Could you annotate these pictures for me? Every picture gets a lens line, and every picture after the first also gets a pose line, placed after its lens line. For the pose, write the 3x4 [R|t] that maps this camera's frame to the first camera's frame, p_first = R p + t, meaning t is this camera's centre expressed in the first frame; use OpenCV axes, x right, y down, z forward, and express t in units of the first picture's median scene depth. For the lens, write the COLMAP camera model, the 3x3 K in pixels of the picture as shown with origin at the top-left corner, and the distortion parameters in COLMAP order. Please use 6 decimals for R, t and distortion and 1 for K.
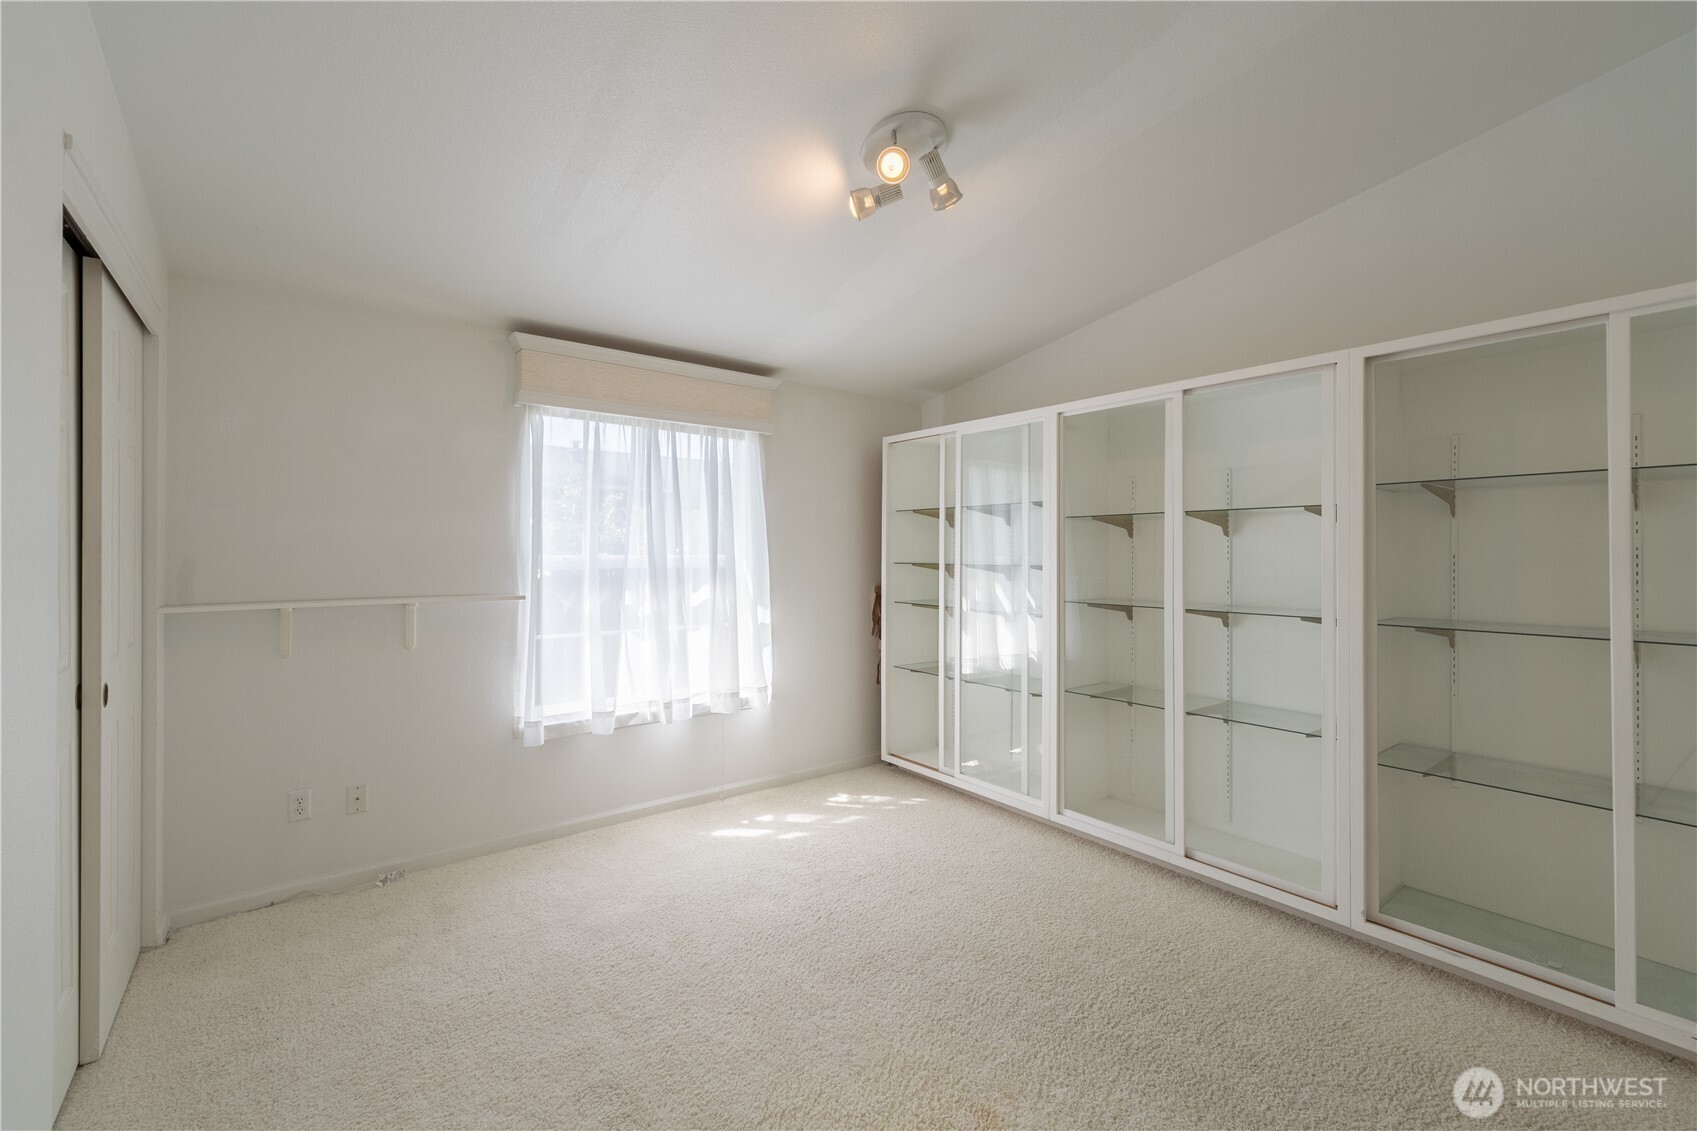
lens RADIAL K [[695.6, 0, 850.2], [0, 695.6, 552.3], [0, 0, 1]] dist [-0.000475, -0.000085]
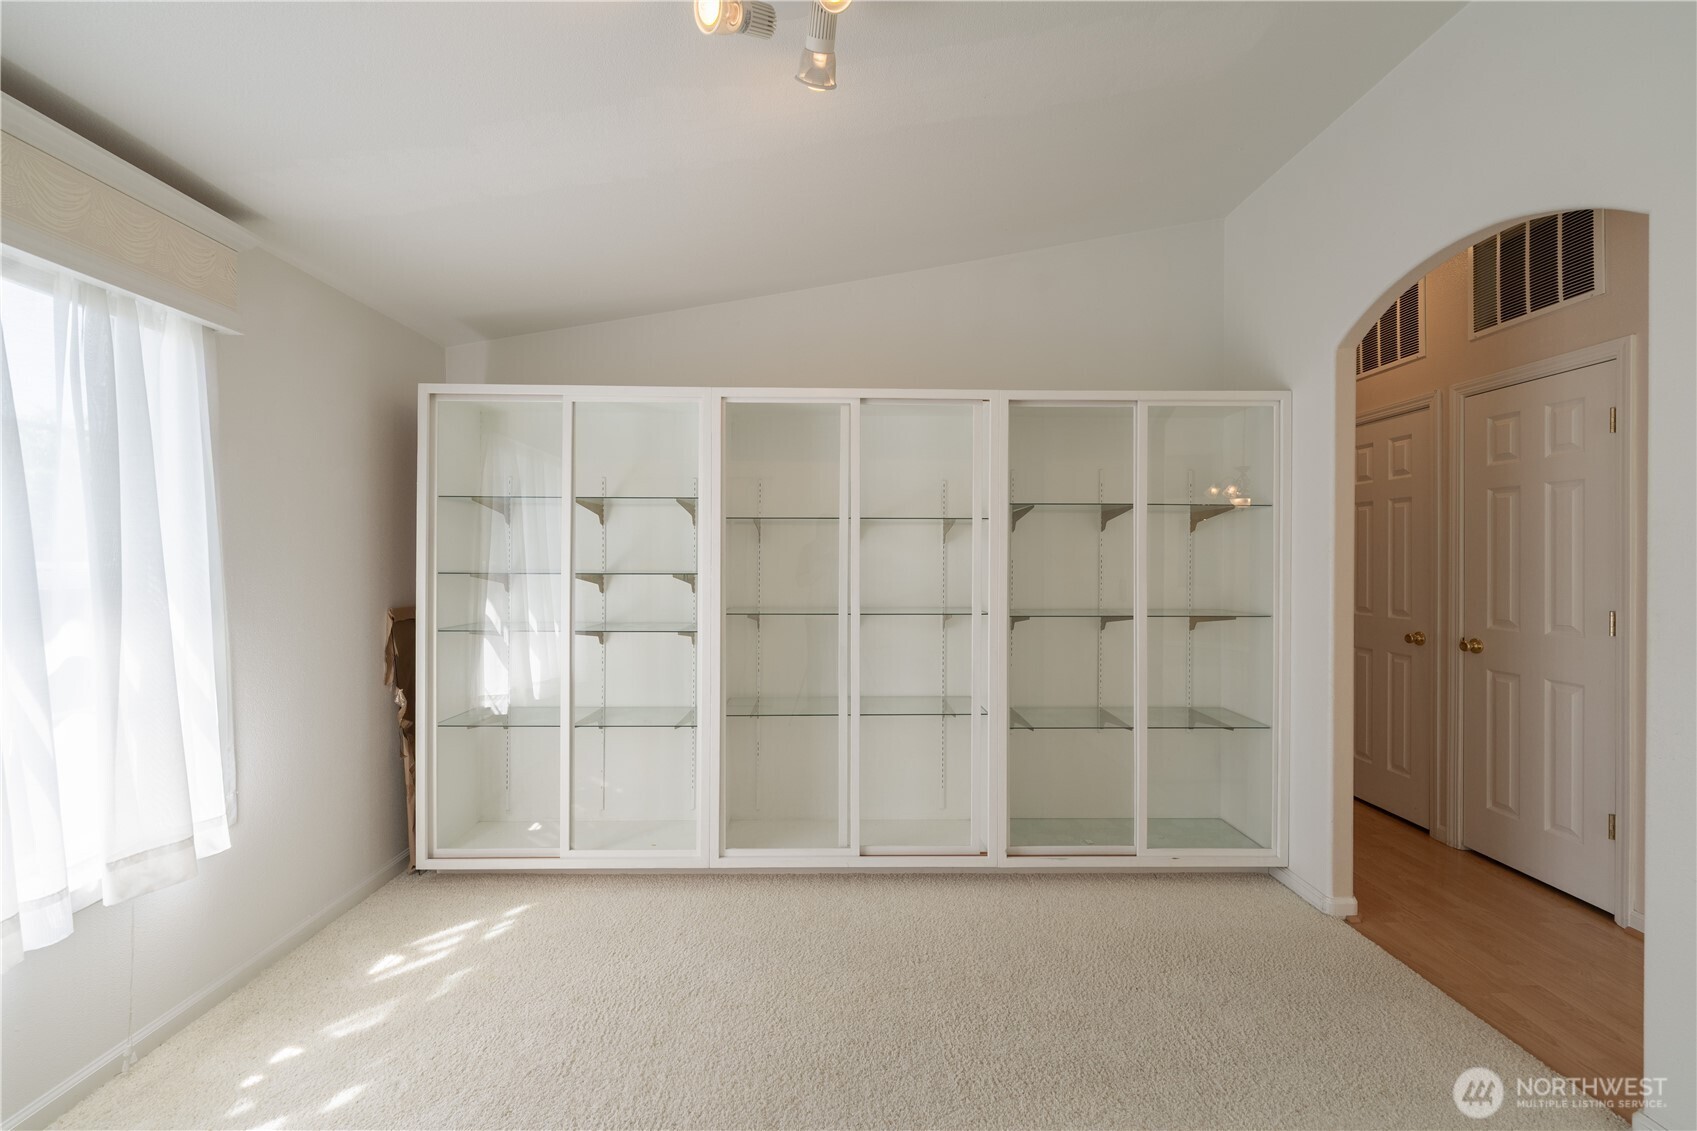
lens RADIAL K [[674.1, 0, 847.4], [0, 674.1, 562.5], [0, 0, 1]] dist [-0.001784, -0.000498]
pose [[0.606871, -0.003472, 0.794793, -0.273272], [-0.002669, 0.999976, 0.006407, 0.000420], [-0.794796, -0.006010, 0.606847, 0.362007]]
